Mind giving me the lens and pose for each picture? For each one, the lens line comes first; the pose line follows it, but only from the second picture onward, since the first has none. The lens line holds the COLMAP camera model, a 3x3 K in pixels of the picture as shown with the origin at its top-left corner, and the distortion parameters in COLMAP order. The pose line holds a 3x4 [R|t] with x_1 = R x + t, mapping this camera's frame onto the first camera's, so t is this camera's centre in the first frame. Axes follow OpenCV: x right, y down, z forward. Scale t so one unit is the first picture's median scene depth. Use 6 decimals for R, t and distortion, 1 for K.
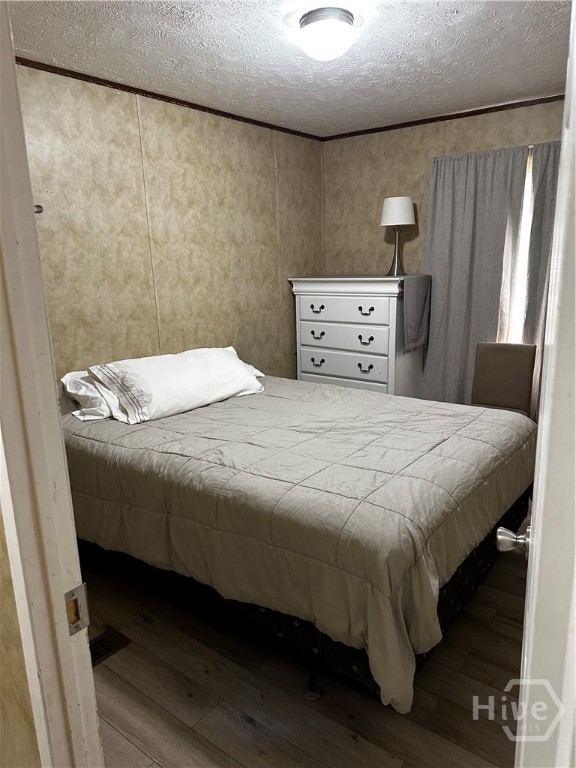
lens RADIAL K [[538.2, 0, 288.0], [0, 538.2, 384.0], [0, 0, 1]] dist [0.198061, -0.284120]
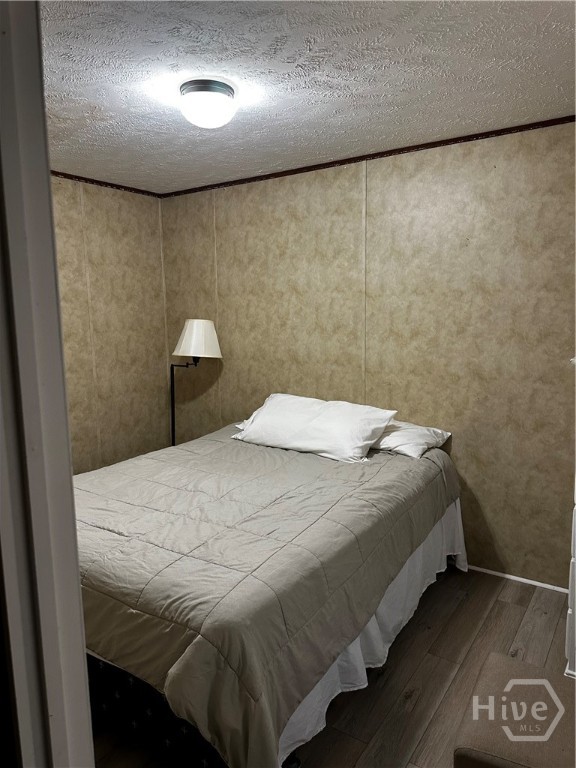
lens RADIAL K [[538.2, 0, 288.0], [0, 538.2, 384.0], [0, 0, 1]] dist [0.198061, -0.284120]
pose [[0.072968, 0.166020, -0.983419, 0.810689], [-0.209329, 0.966633, 0.147654, -0.225156], [0.975119, 0.195084, 0.105286, 0.805748]]
